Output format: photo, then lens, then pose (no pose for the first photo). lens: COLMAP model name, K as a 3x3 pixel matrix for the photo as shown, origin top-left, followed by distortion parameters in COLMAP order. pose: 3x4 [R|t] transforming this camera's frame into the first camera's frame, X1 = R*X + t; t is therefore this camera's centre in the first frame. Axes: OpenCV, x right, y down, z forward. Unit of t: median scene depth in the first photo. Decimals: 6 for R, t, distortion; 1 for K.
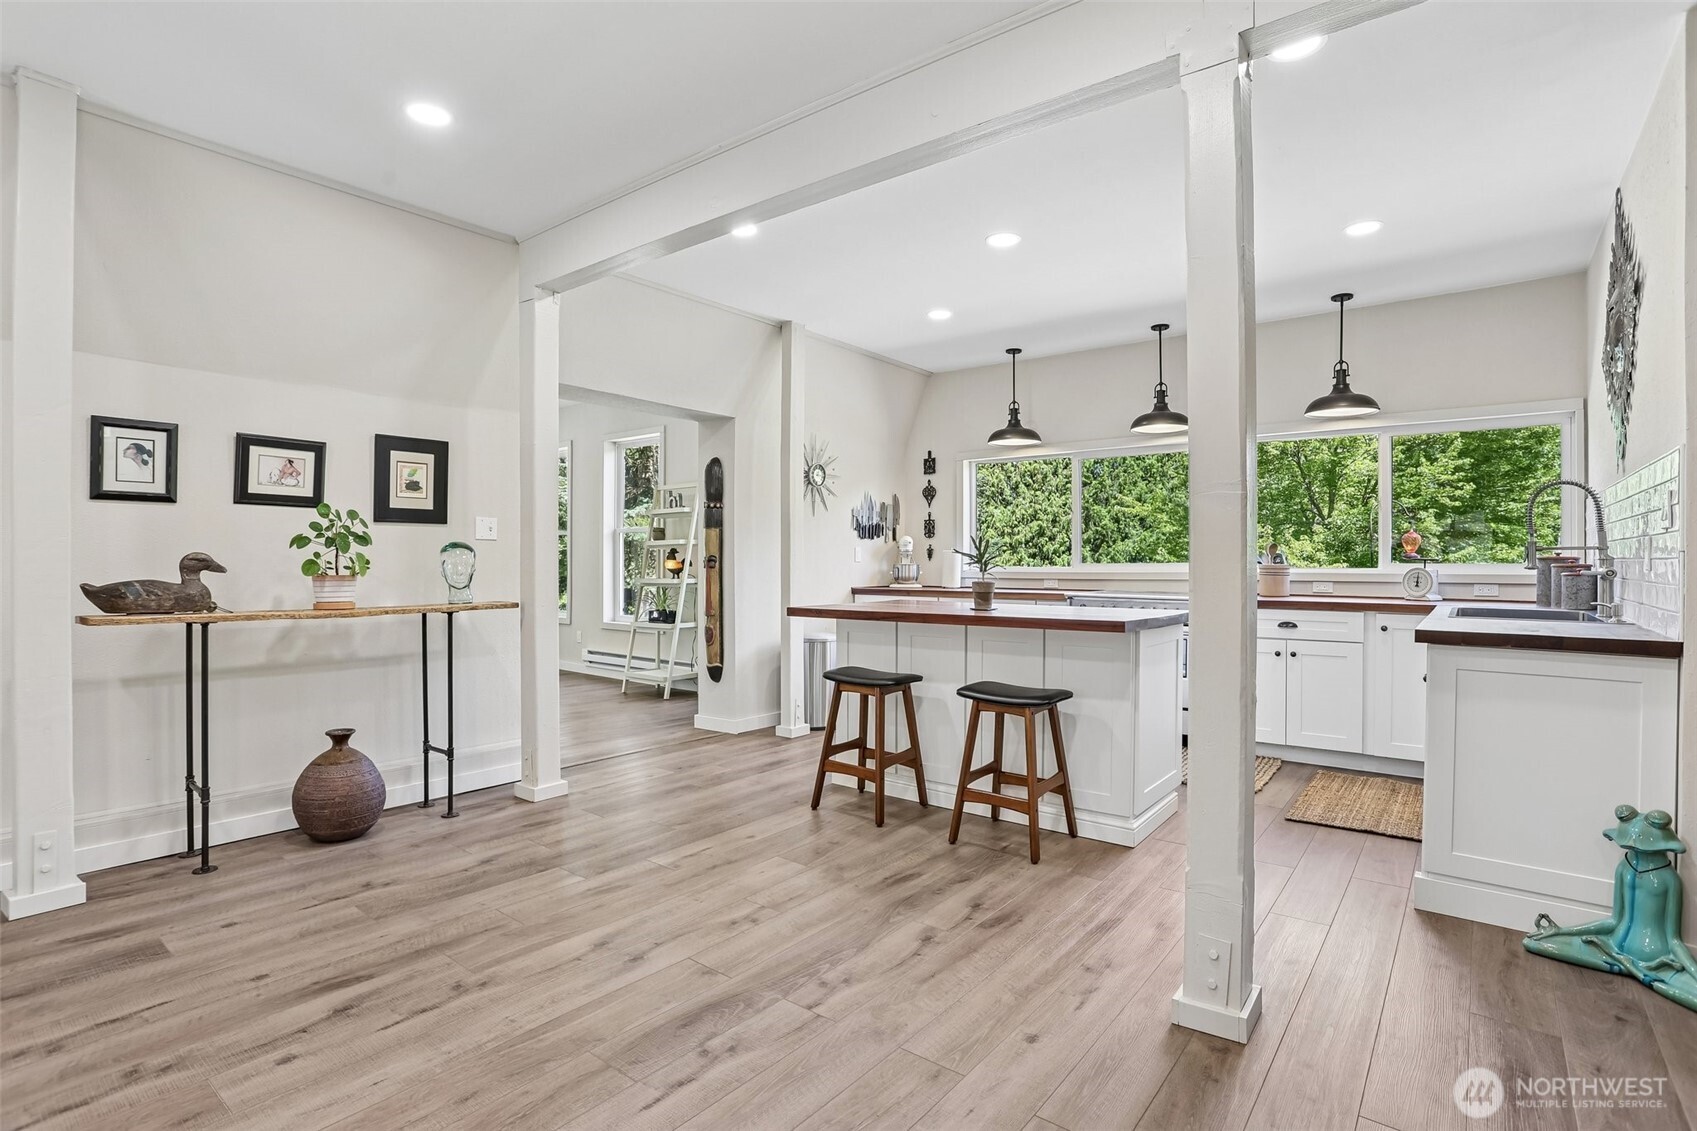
lens RADIAL K [[832.5, 0, 846.2], [0, 832.5, 547.5], [0, 0, 1]] dist [-0.077391, 0.035903]
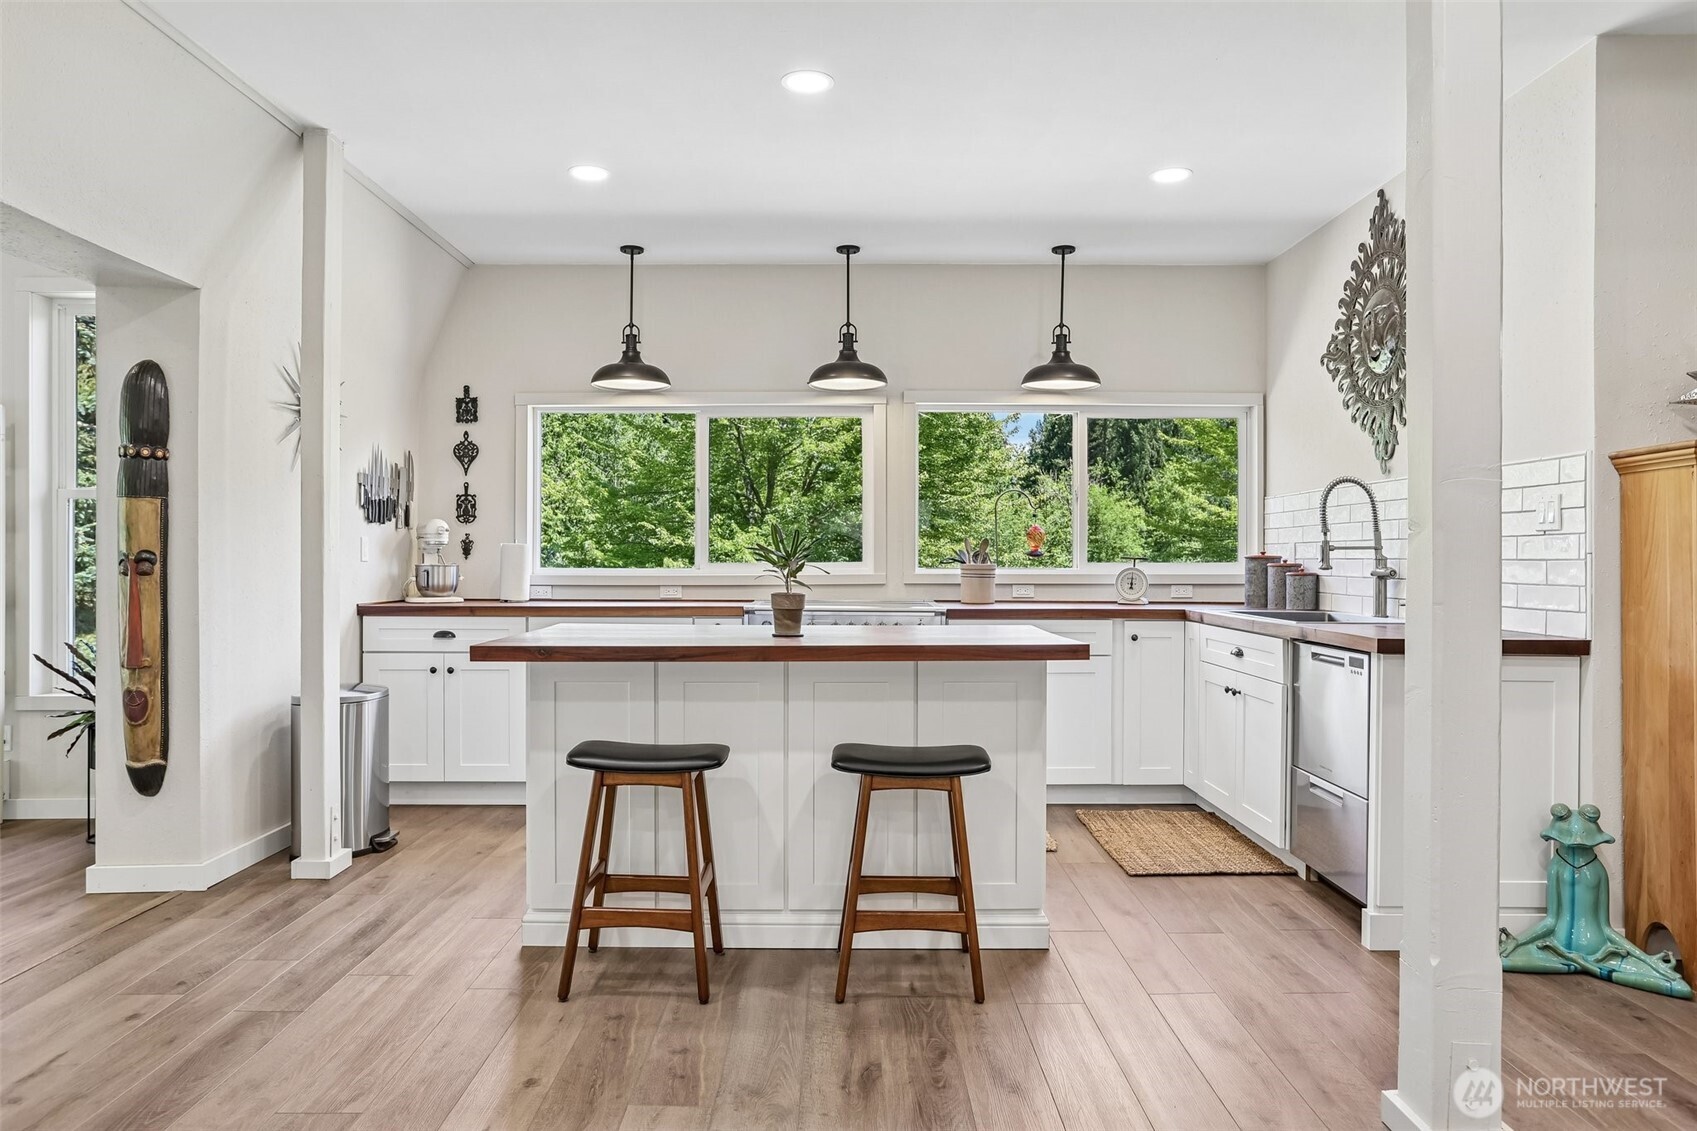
lens RADIAL K [[1114.2, 0, 851.3], [0, 1114.2, 546.8], [0, 0, 1]] dist [-0.073070, 0.085846]
pose [[0.782251, 0.005550, 0.622938, -0.247198], [-0.009342, 0.999952, 0.002821, 0.001599], [-0.622893, -0.008026, 0.782266, 0.200785]]
